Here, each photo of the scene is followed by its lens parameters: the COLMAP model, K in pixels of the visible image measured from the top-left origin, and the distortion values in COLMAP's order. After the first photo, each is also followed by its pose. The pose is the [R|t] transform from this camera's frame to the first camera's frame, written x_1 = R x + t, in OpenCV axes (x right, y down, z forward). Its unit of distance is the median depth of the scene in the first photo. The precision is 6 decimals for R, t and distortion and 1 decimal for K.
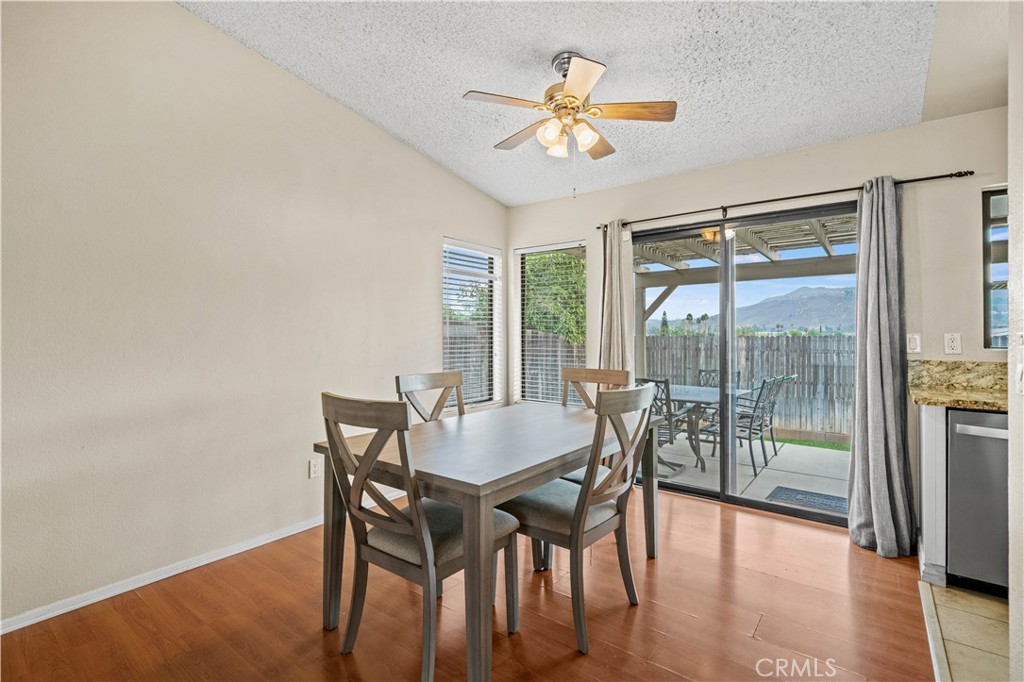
lens RADIAL K [[462.6, 0, 512.0], [0, 462.6, 341.0], [0, 0, 1]] dist [0.001587, -0.000062]
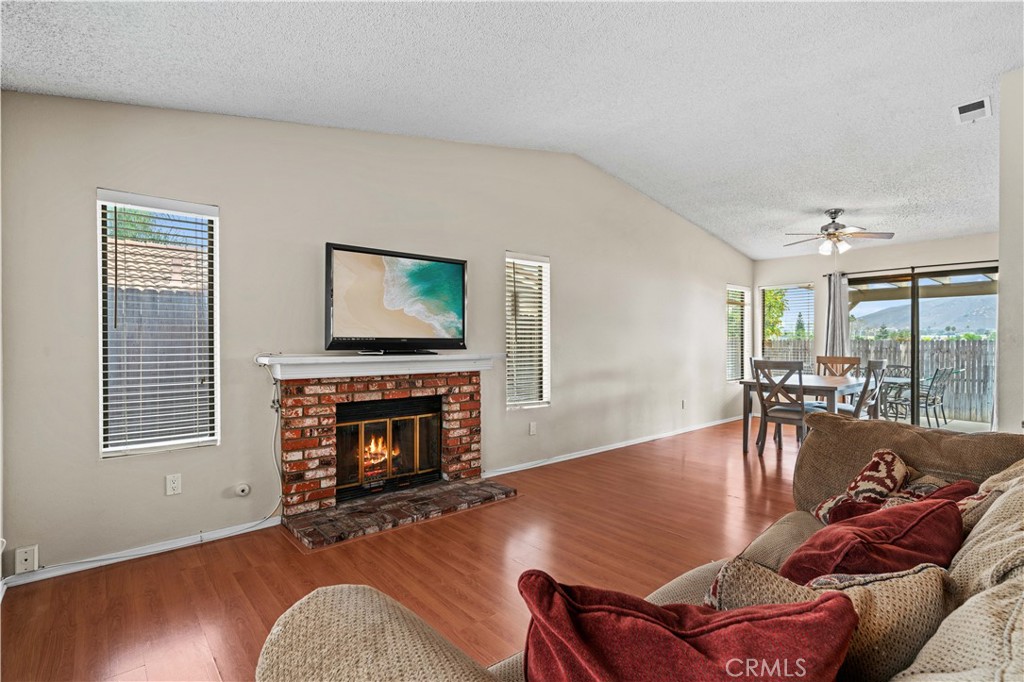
lens RADIAL K [[504.2, 0, 512.0], [0, 504.2, 341.0], [0, 0, 1]] dist [0.000435, 0.000519]
pose [[0.981726, -0.002301, -0.190286, -0.509822], [0.000167, 0.999937, -0.011228, 0.011406], [0.190300, 0.010991, 0.981664, -0.891177]]
